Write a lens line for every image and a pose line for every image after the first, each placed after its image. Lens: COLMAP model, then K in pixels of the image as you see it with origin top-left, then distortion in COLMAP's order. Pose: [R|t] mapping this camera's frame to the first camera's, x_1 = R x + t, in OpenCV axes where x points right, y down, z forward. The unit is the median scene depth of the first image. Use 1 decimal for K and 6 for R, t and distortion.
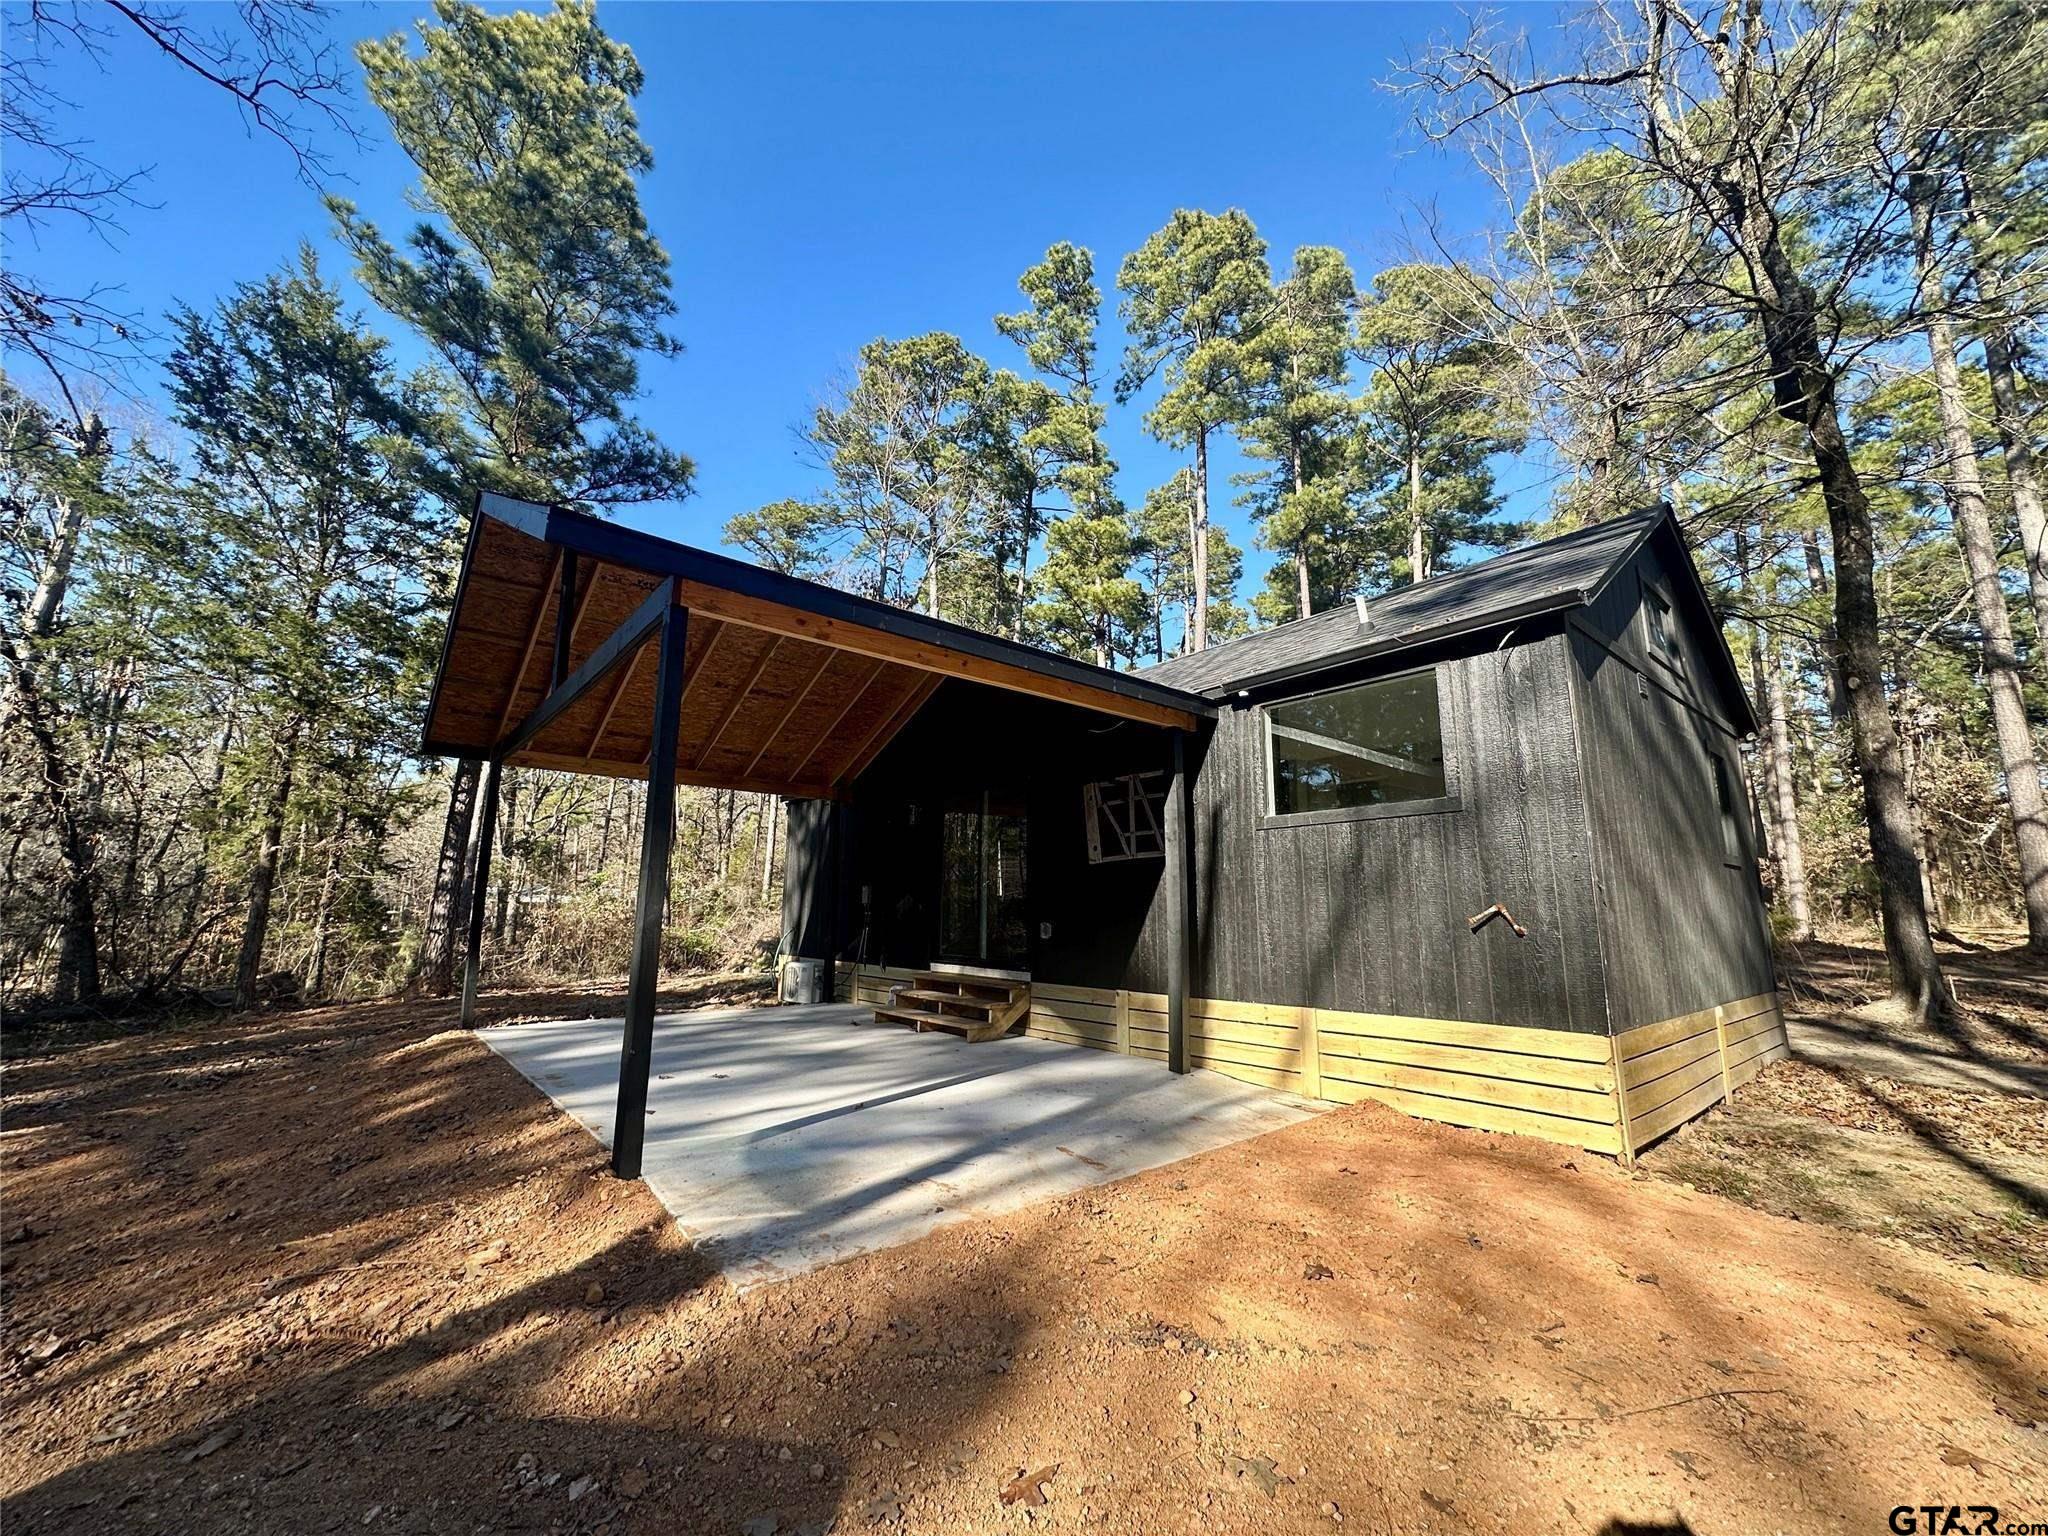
lens RADIAL K [[816.3, 0, 1023.7], [0, 816.3, 763.1], [0, 0, 1]] dist [-0.001088, -0.000071]
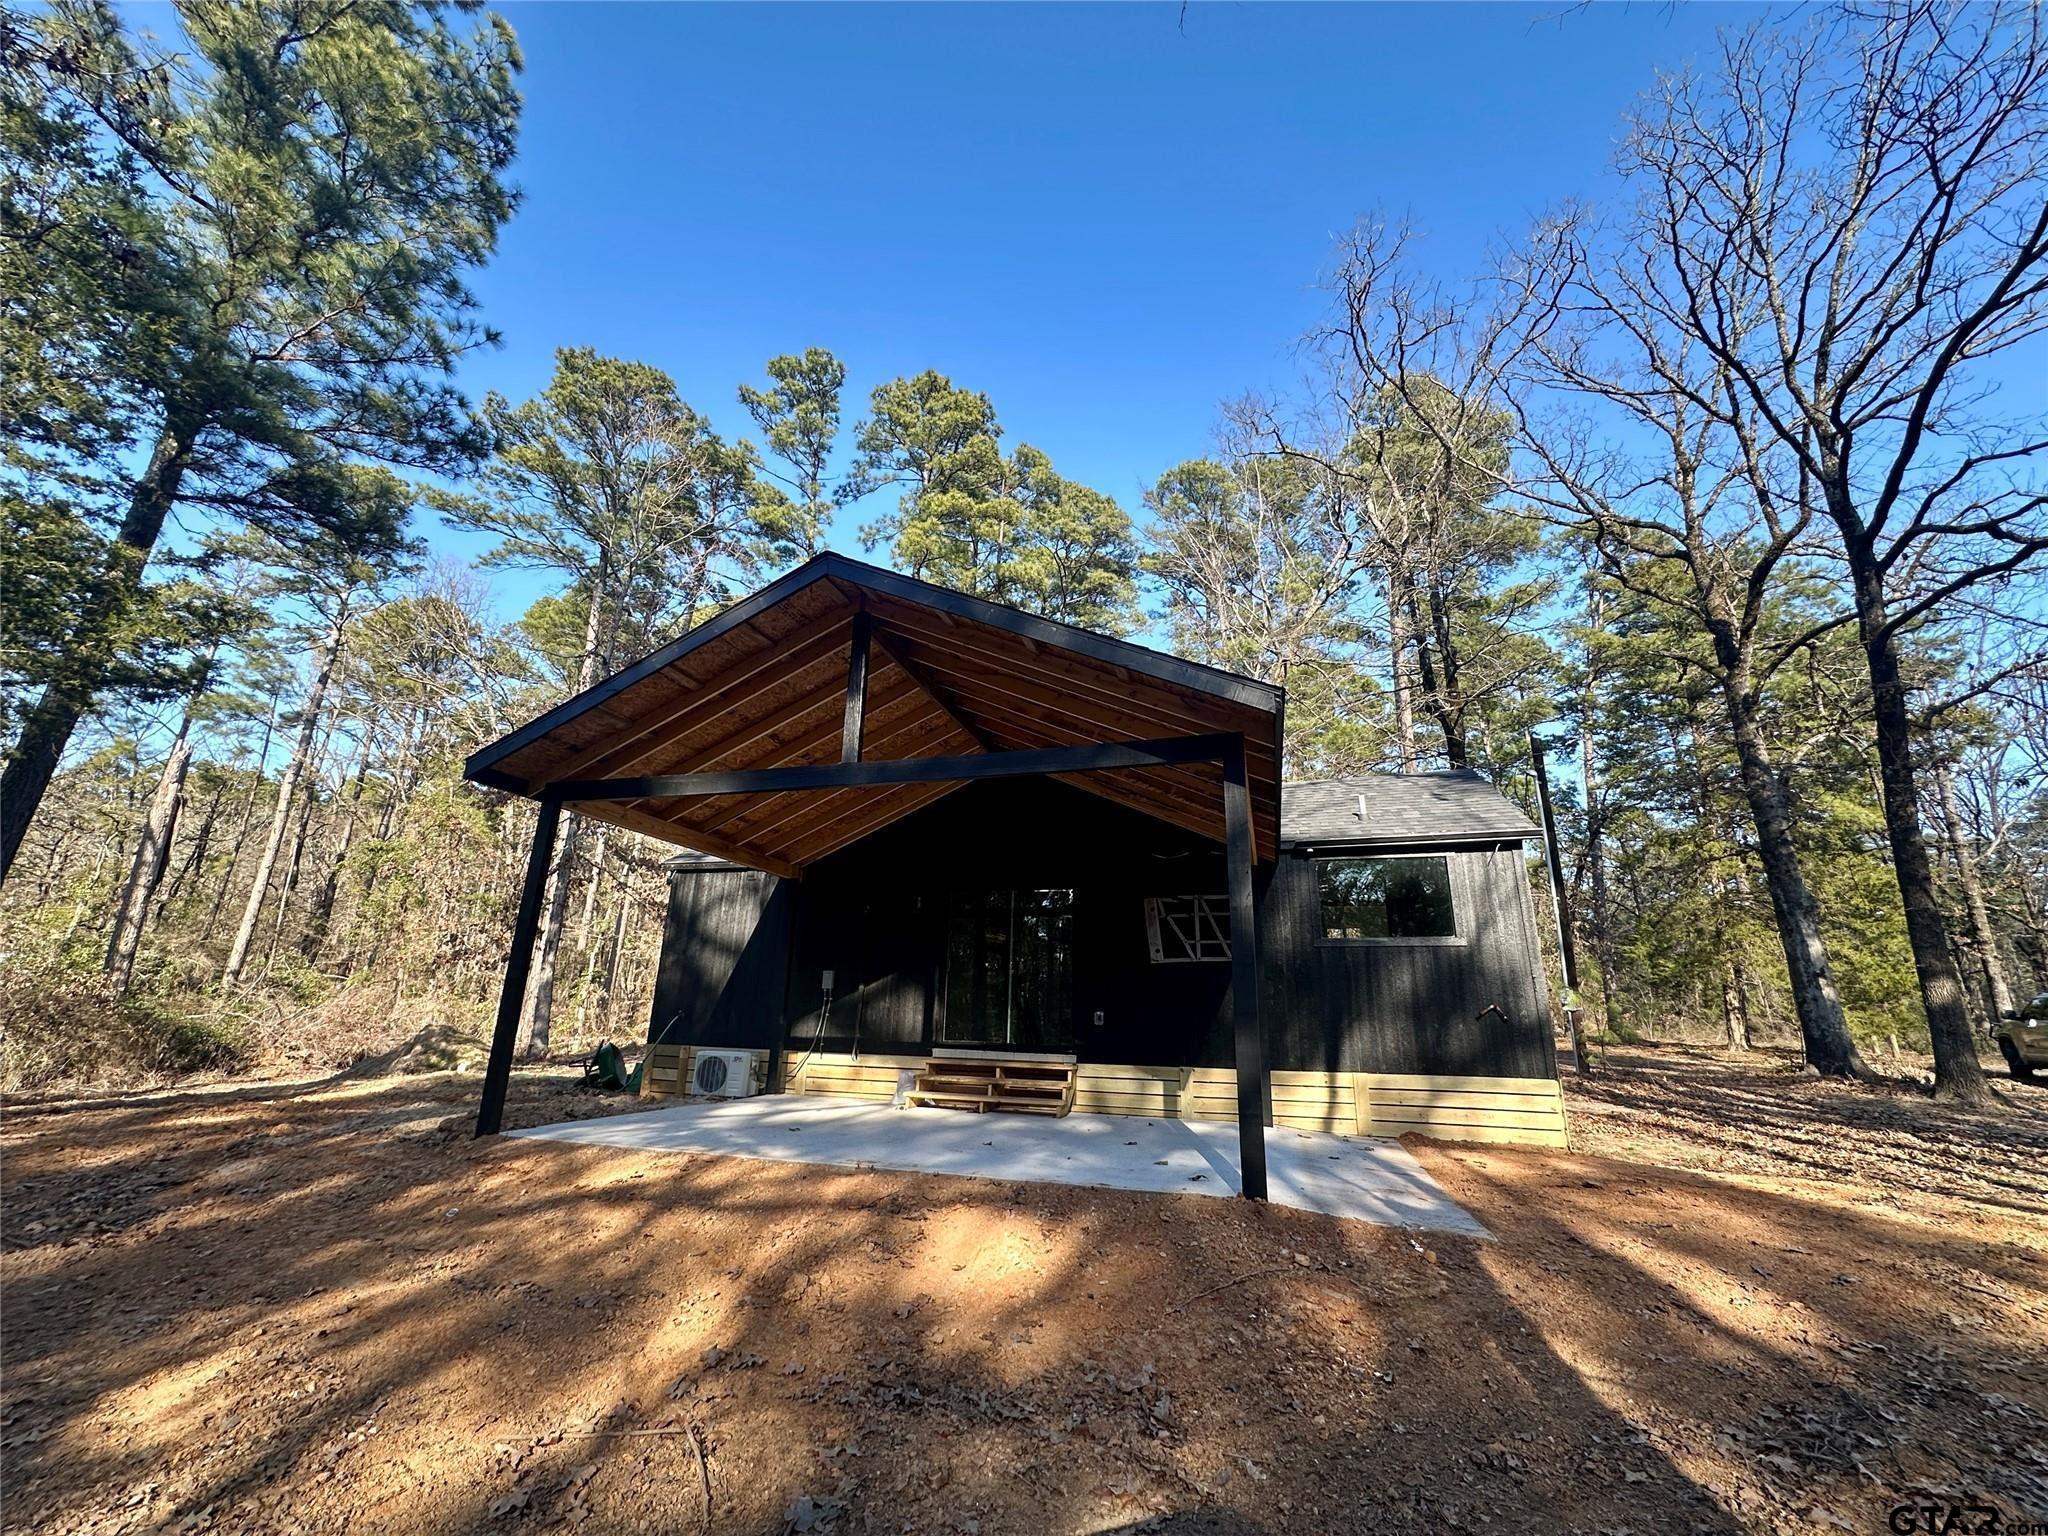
lens RADIAL K [[816.3, 0, 1024.4], [0, 816.3, 770.8], [0, 0, 1]] dist [-0.001088, -0.000071]
pose [[0.833121, 0.169346, 0.526528, -0.788895], [-0.115400, 0.984244, -0.133964, 0.023891], [-0.540919, 0.050847, 0.839536, 0.044122]]
